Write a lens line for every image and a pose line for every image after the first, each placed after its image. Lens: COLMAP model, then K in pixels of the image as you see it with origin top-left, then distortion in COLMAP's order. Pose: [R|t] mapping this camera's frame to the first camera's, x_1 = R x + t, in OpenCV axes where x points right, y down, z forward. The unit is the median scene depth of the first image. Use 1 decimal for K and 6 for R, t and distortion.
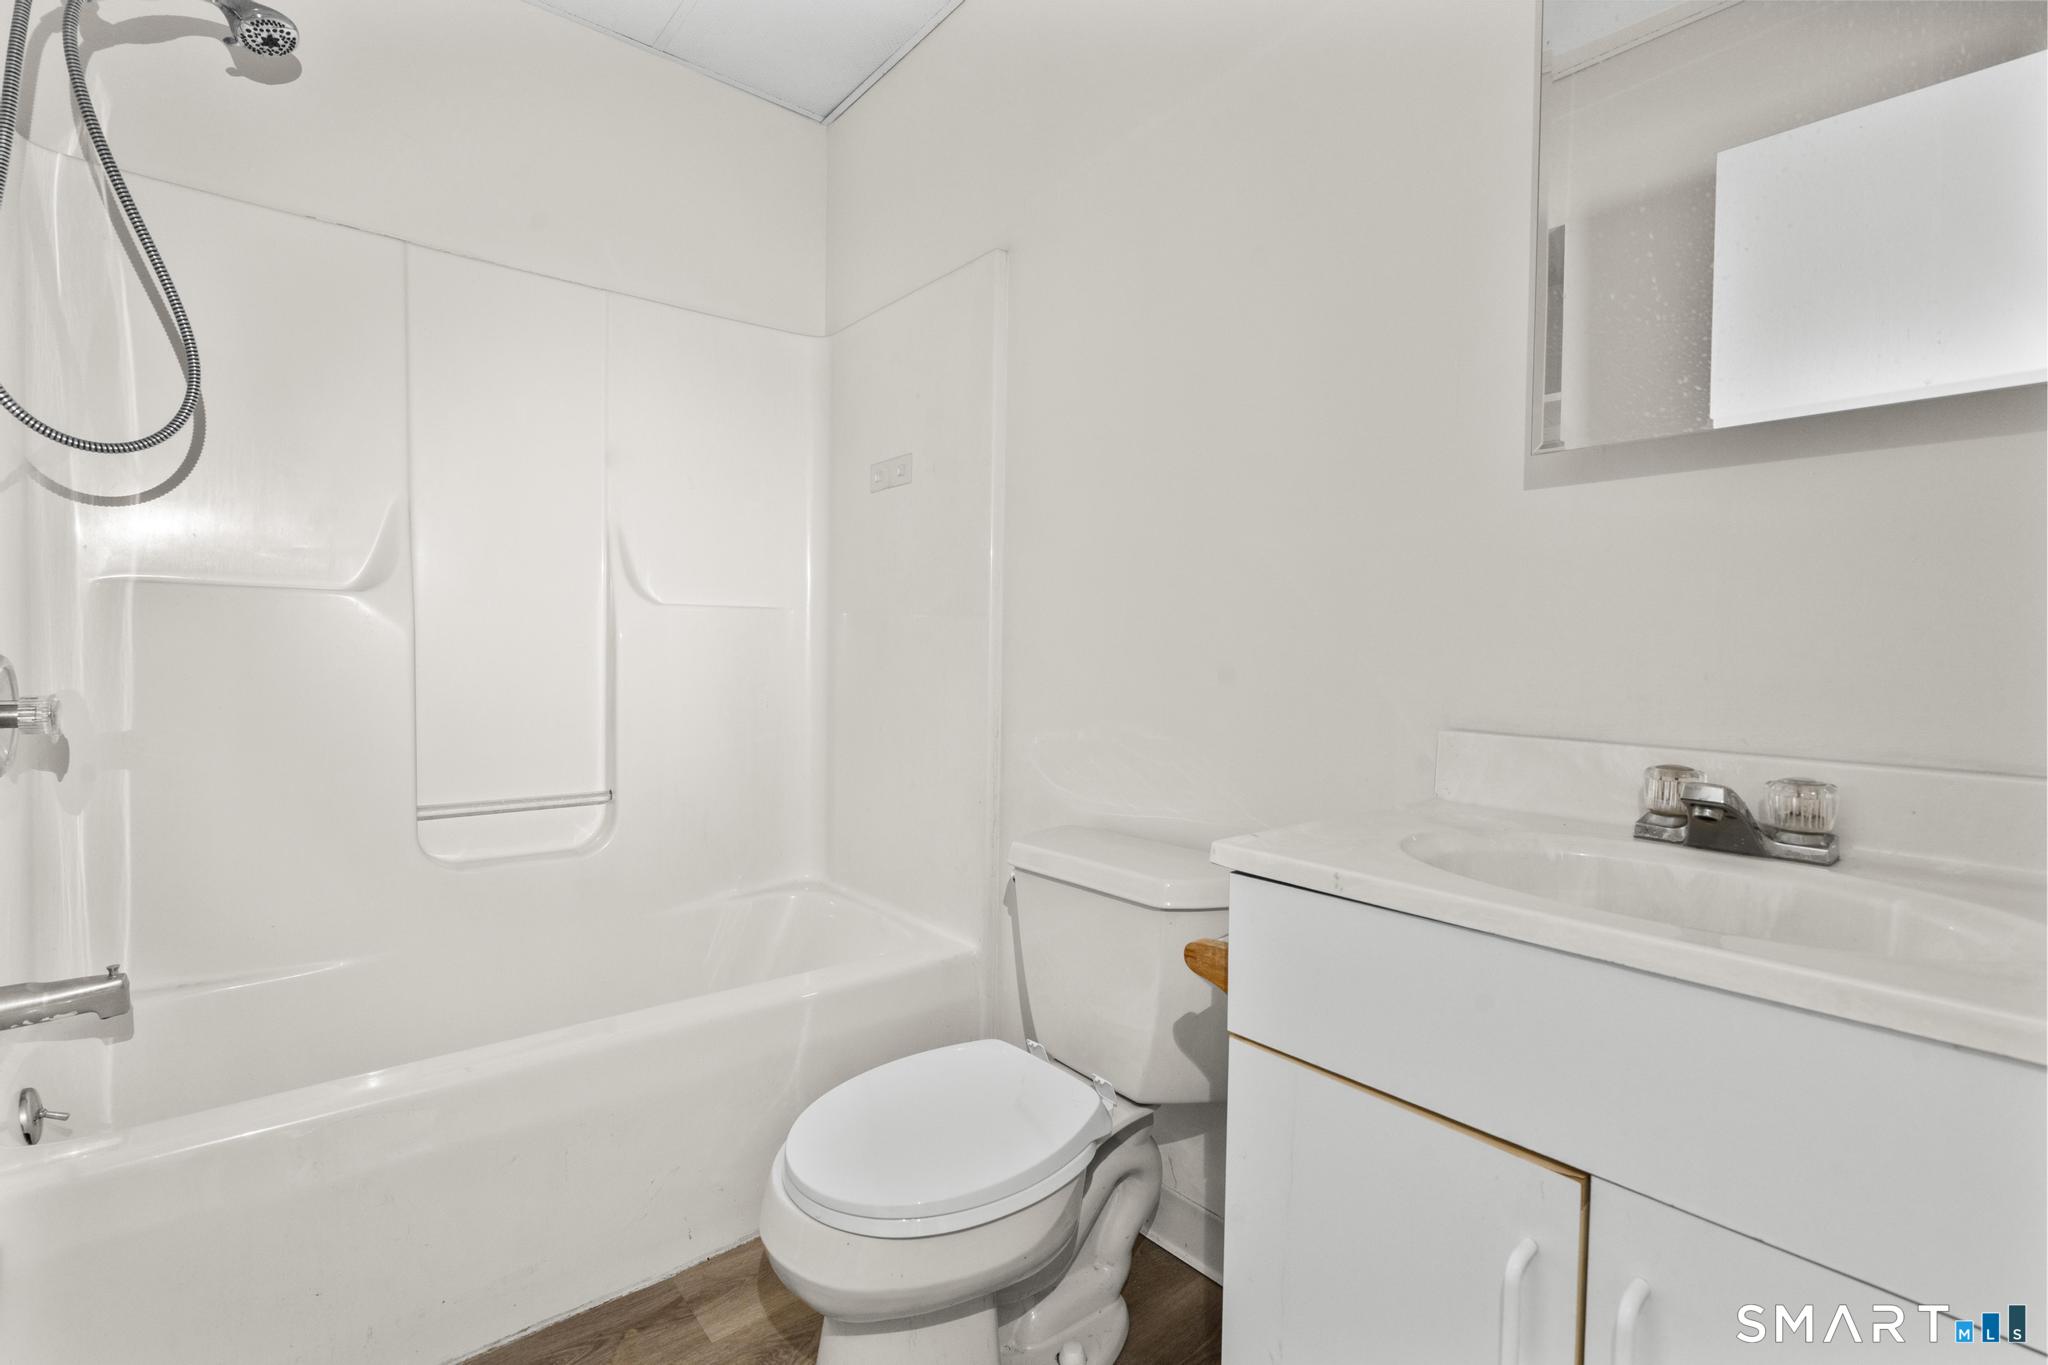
lens RADIAL K [[923.0, 0, 1027.3], [0, 923.0, 678.3], [0, 0, 1]] dist [-0.004729, 0.002452]
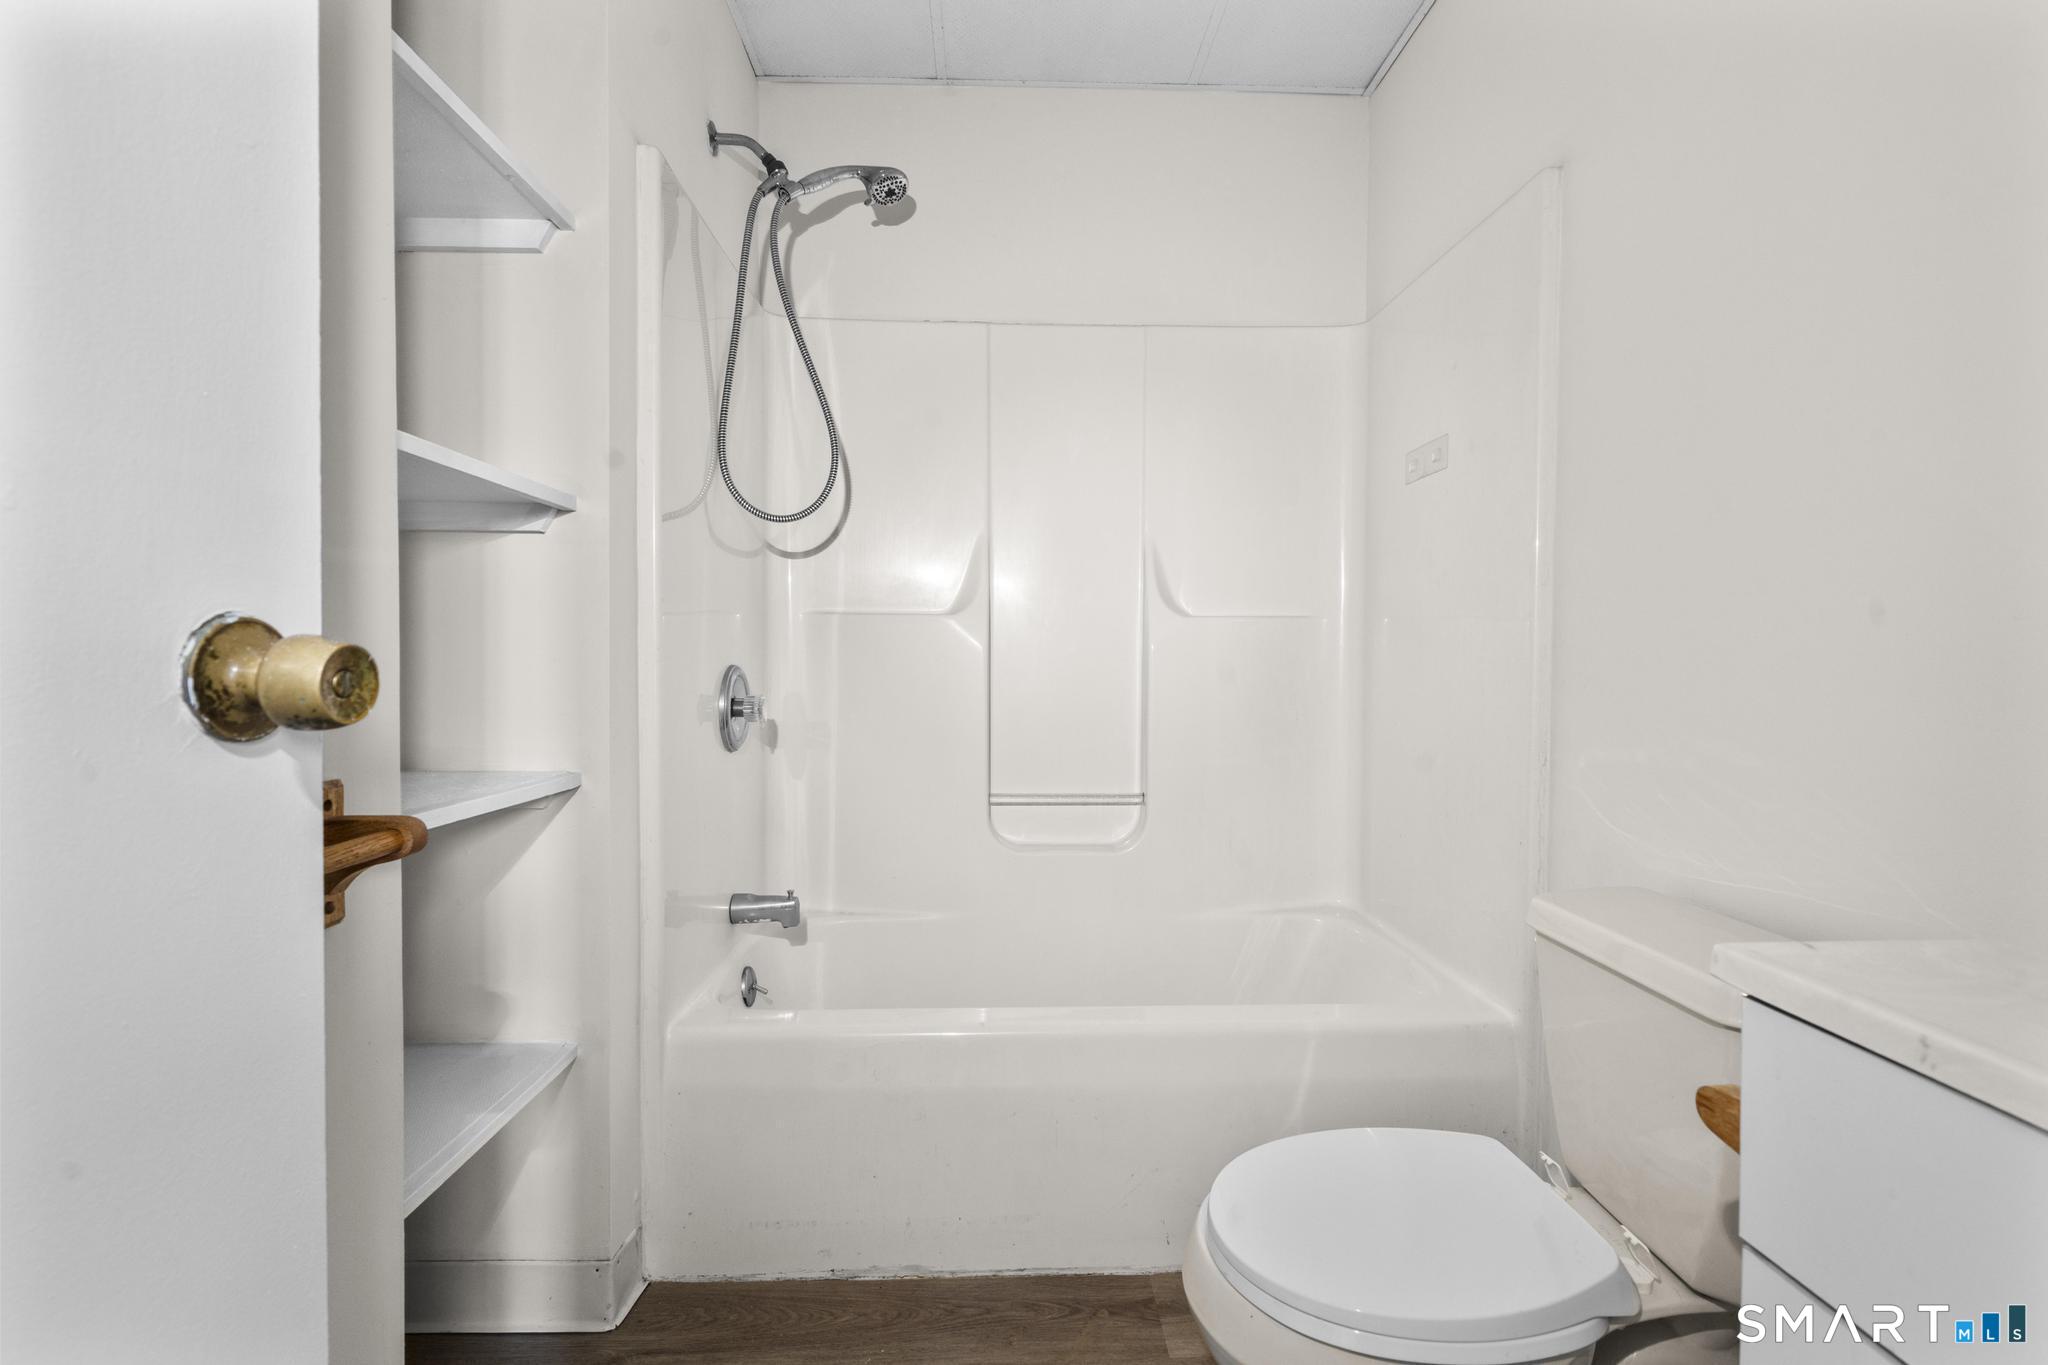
lens RADIAL K [[923.0, 0, 1024.4], [0, 923.0, 678.1], [0, 0, 1]] dist [-0.004729, 0.002452]
pose [[0.795574, 0.006035, -0.605826, 0.098422], [-0.013027, 0.999890, -0.007146, -0.001958], [0.605716, 0.013577, 0.795565, 0.078143]]
